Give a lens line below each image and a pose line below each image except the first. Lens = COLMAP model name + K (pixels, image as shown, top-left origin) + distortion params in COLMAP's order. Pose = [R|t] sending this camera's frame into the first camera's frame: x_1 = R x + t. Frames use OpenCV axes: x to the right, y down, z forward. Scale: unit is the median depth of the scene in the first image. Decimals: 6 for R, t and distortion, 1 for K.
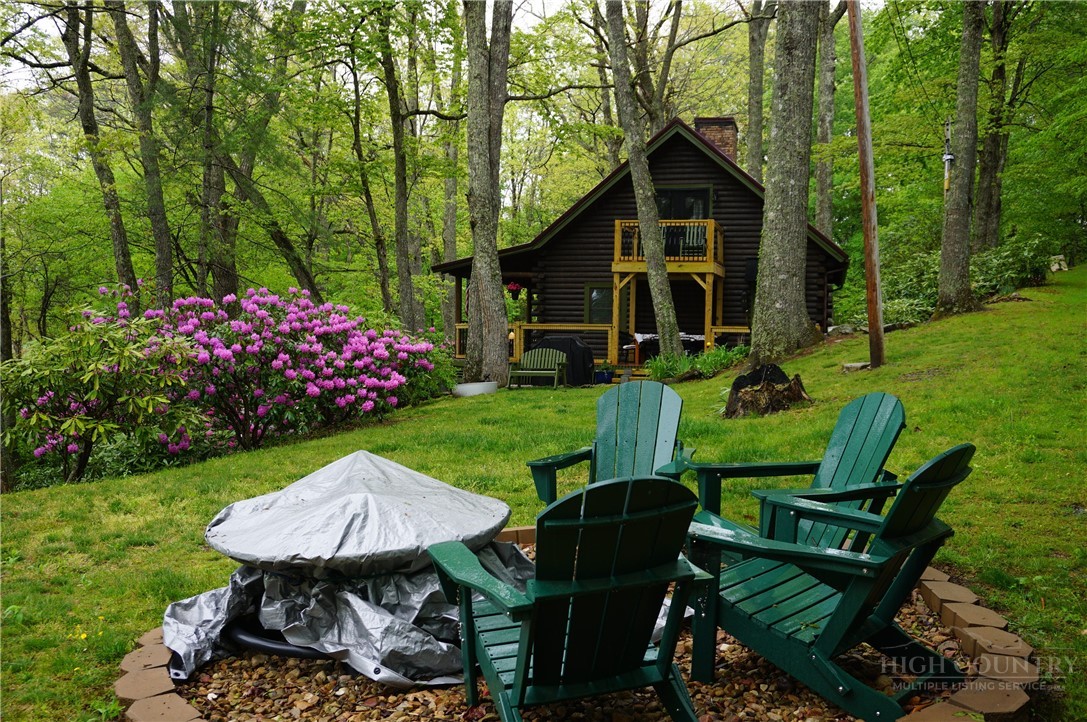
lens RADIAL K [[895.5, 0, 545.4], [0, 895.5, 345.9], [0, 0, 1]] dist [-0.001528, 0.000002]
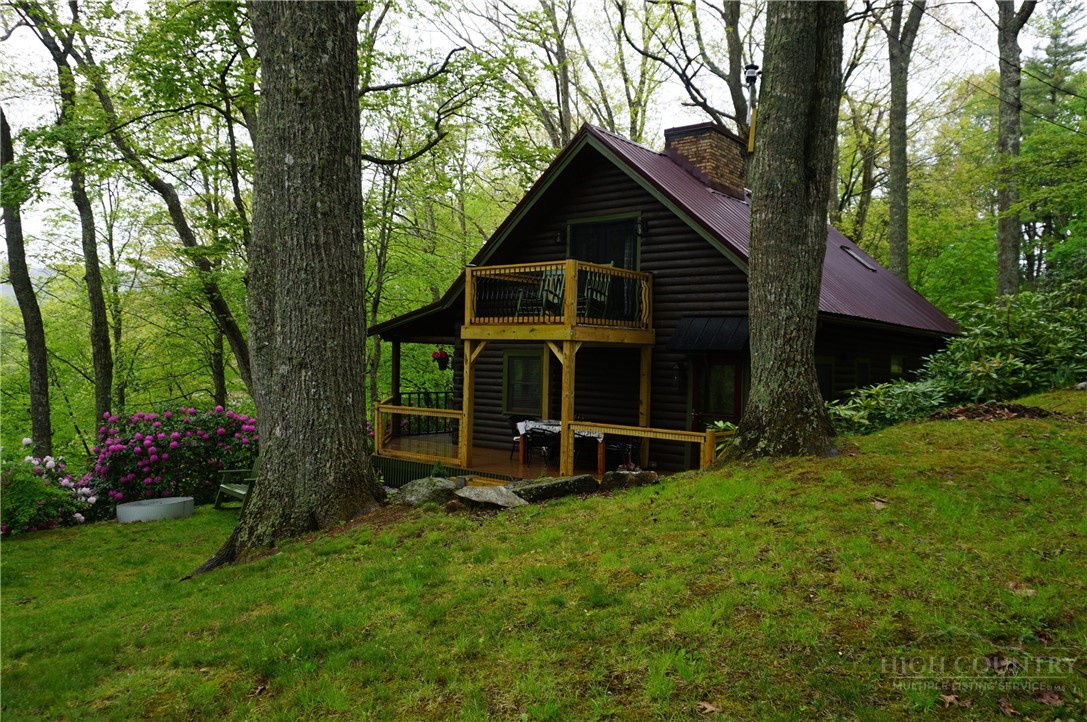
lens RADIAL K [[721.4, 0, 543.5], [0, 721.4, 361.0], [0, 0, 1]] dist [-0.027786, 0.001711]
pose [[0.925994, 0.002362, -0.377531, 0.356766], [-0.013619, 0.999539, -0.027152, -0.049800], [0.377293, 0.030285, 0.925599, 0.483296]]
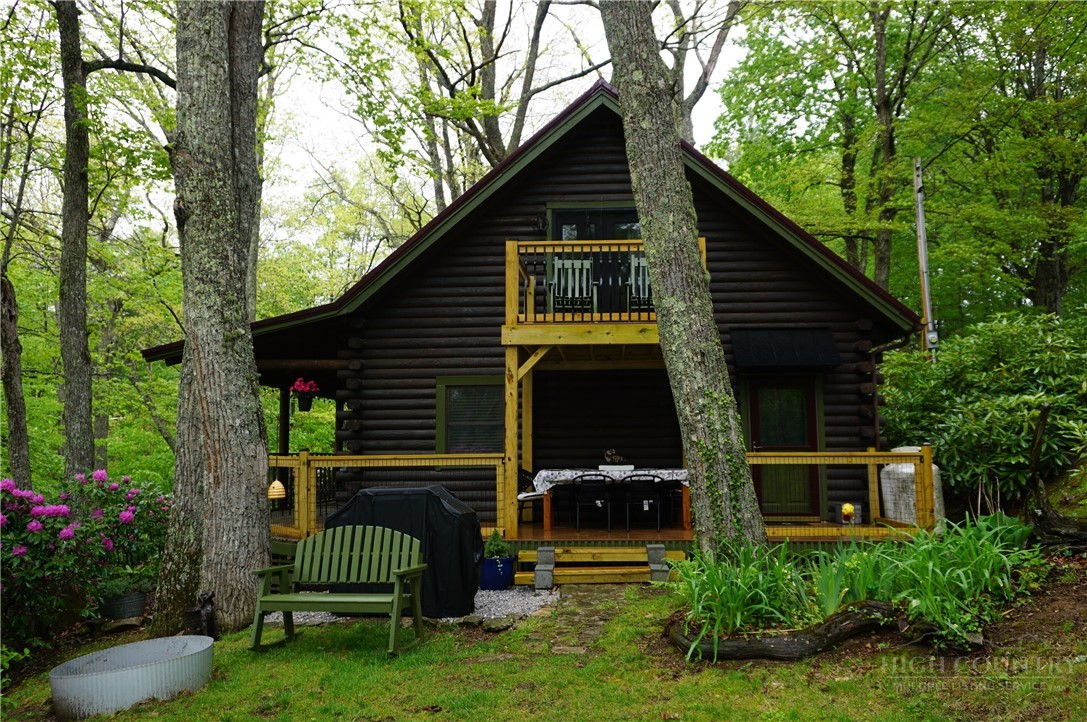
lens RADIAL K [[819.0, 0, 526.5], [0, 819.0, 384.5], [0, 0, 1]] dist [-0.047313, -0.000698]
pose [[0.981103, -0.007253, 0.193352, 0.001397], [0.026511, 0.994912, -0.097198, -0.017819], [-0.191663, 0.100487, 0.976303, 0.565543]]
